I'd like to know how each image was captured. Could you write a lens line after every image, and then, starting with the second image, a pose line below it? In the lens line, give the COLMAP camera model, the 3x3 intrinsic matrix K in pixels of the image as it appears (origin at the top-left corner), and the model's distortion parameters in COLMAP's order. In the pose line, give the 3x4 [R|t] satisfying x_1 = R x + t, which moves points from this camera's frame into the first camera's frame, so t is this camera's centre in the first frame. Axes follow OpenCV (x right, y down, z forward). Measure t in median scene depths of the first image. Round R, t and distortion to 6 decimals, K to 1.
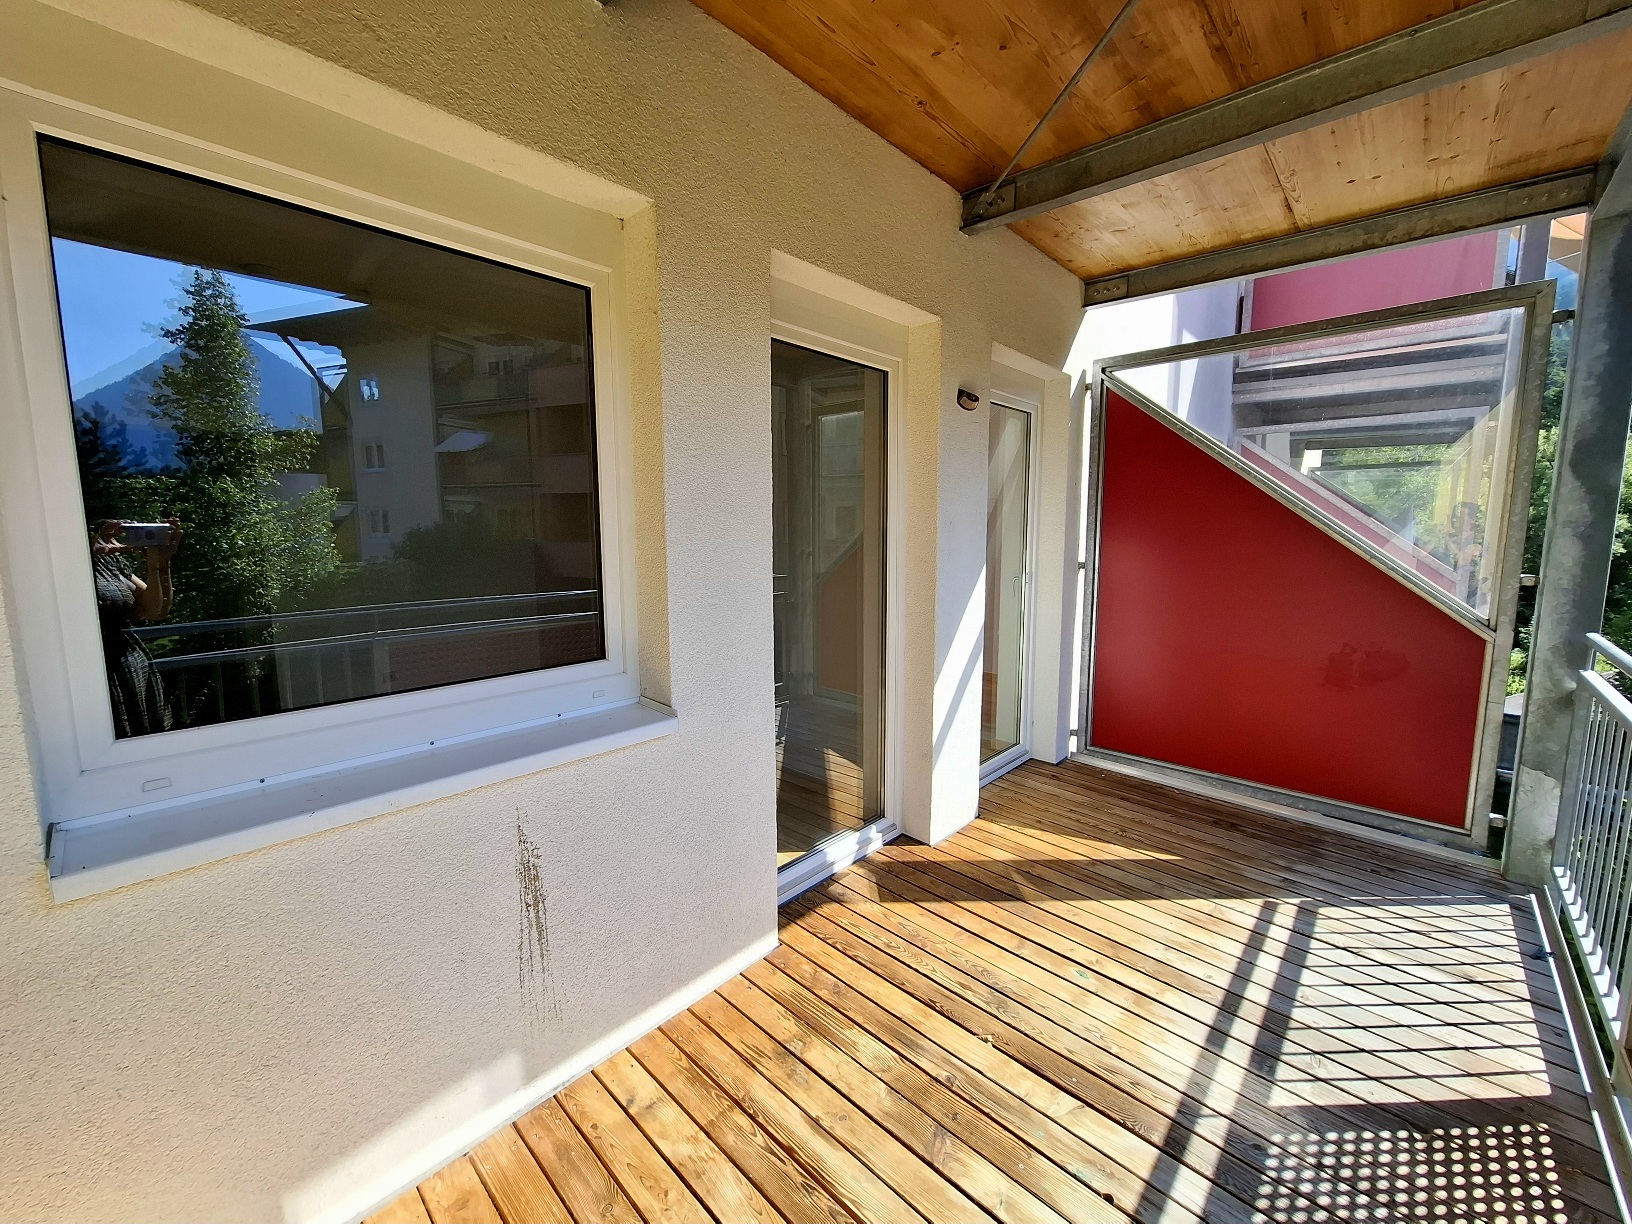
lens RADIAL K [[643.2, 0, 825.9], [0, 643.2, 604.3], [0, 0, 1]] dist [-0.003123, -0.000053]
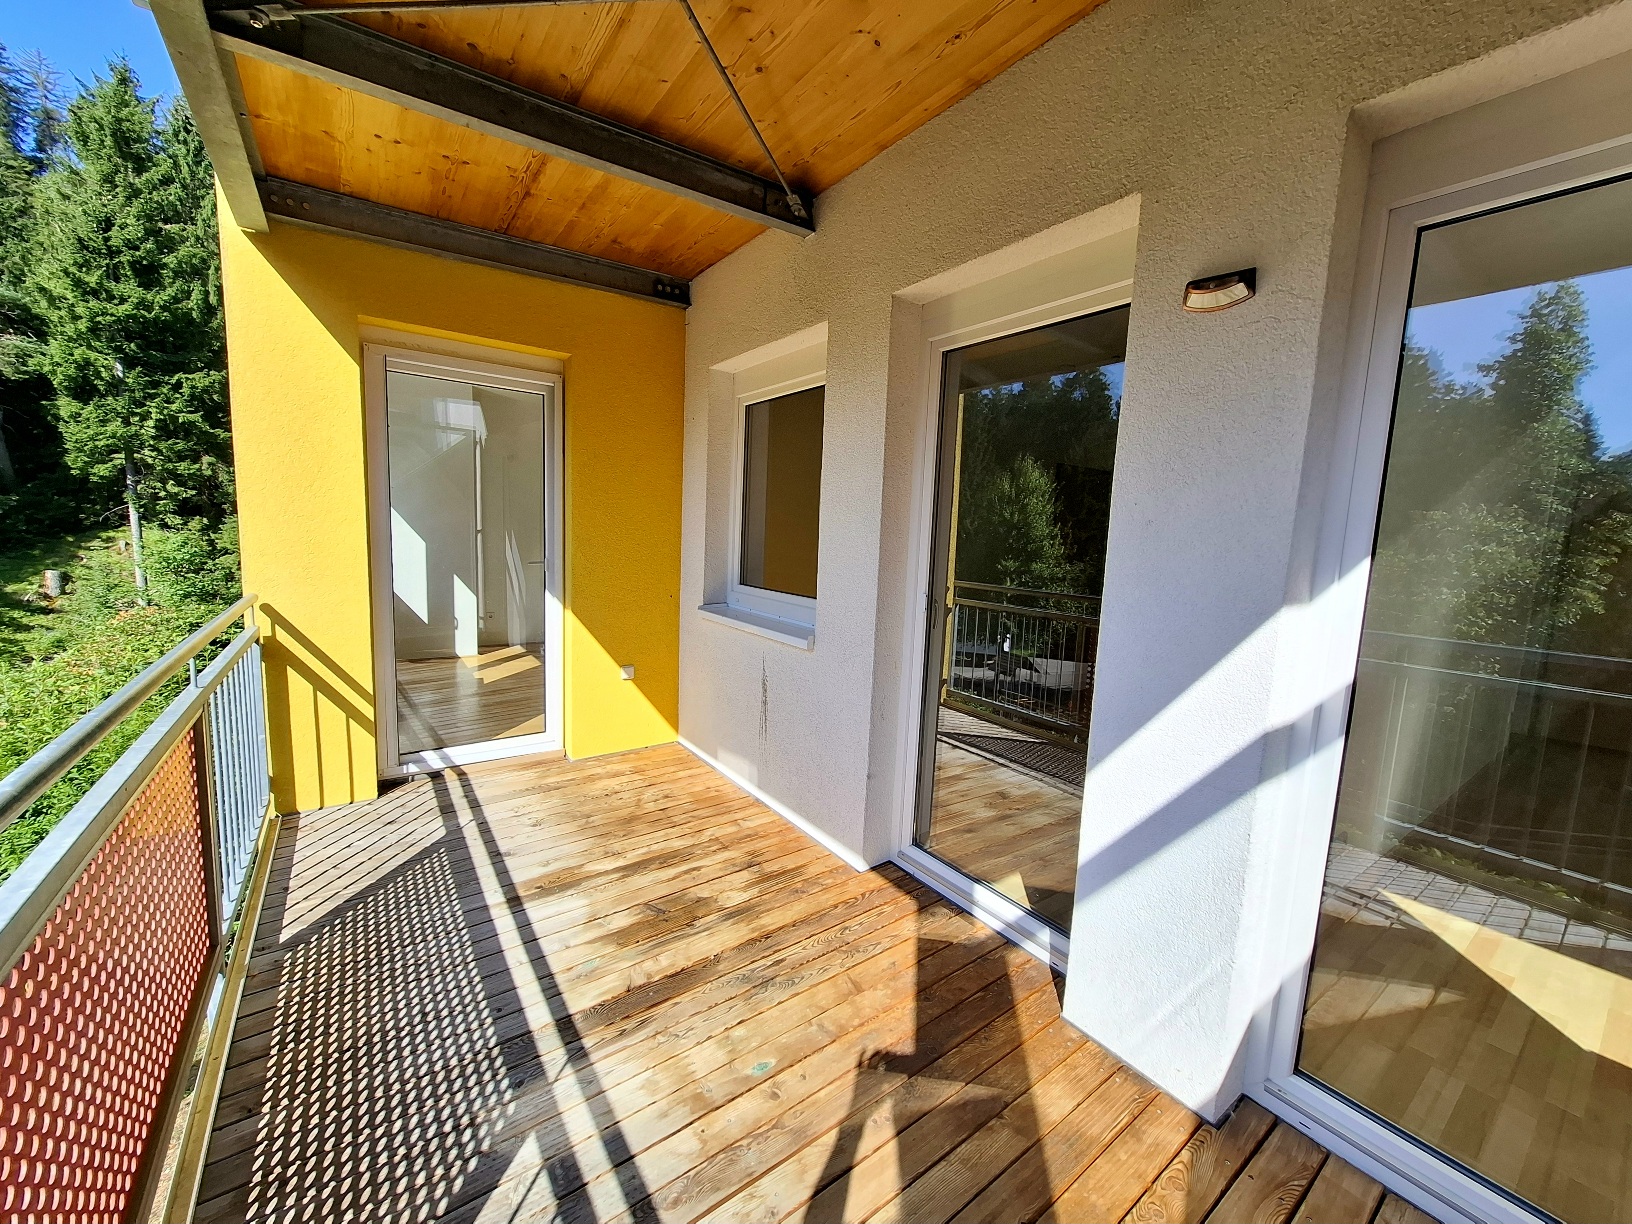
lens RADIAL K [[643.2, 0, 825.7], [0, 643.2, 607.2], [0, 0, 1]] dist [-0.003123, -0.000053]
pose [[-0.193791, 0.112139, -0.974613, 1.403558], [-0.161869, 0.976175, 0.144504, -0.153744], [0.967597, 0.185763, -0.171022, 1.404723]]
